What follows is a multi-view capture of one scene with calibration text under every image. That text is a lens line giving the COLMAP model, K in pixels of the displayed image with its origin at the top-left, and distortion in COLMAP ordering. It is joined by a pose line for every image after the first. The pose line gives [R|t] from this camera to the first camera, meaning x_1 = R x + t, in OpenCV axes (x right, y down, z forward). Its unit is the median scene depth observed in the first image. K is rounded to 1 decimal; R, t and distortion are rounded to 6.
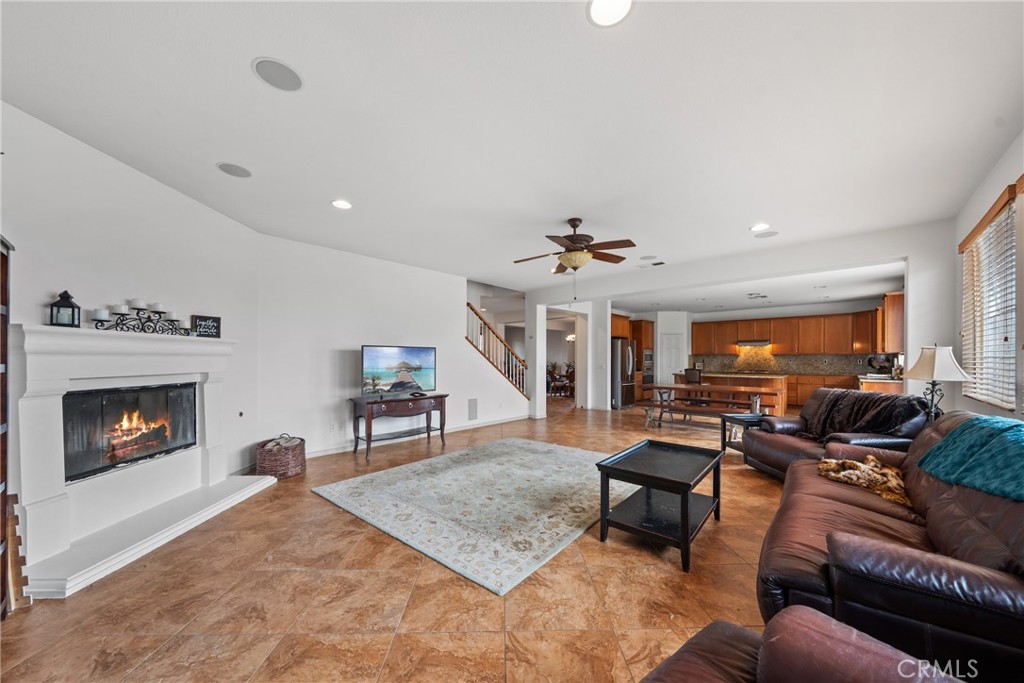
lens RADIAL K [[354.0, 0, 512.0], [0, 354.0, 359.2], [0, 0, 1]] dist [-0.000218, -0.000019]
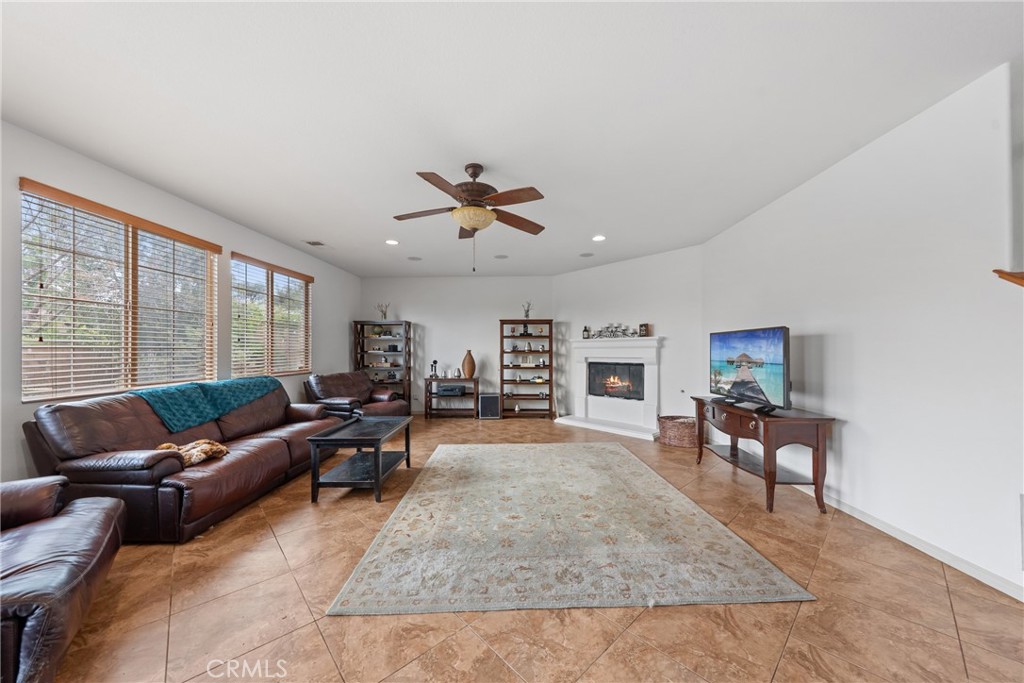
lens RADIAL K [[356.2, 0, 511.2], [0, 356.2, 352.6], [0, 0, 1]] dist [0.000204, 0.000006]
pose [[-0.751369, 0.001915, -0.659879, 0.760103], [-0.001483, 0.999988, 0.004590, 0.005015], [0.659881, 0.004427, -0.751357, 1.979635]]
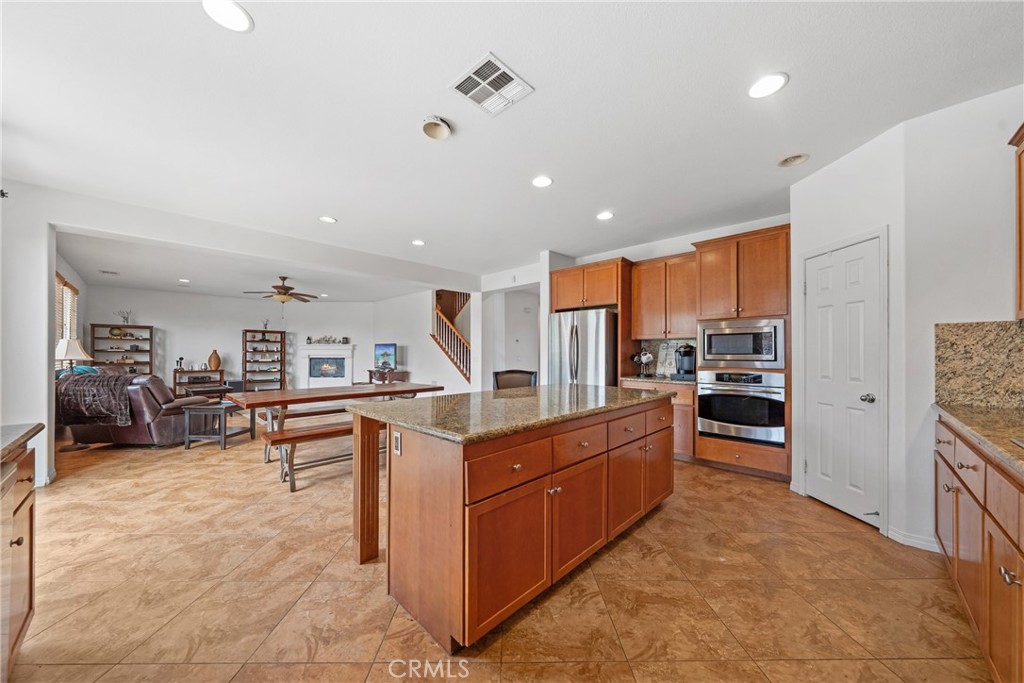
lens RADIAL K [[356.2, 0, 511.2], [0, 356.2, 352.6], [0, 0, 1]] dist [0.000204, 0.000006]
pose [[-0.019067, -0.002926, -0.999814, 2.510557], [-0.005400, 0.999981, -0.002823, 0.017988], [0.999804, 0.005345, -0.019082, 2.756105]]
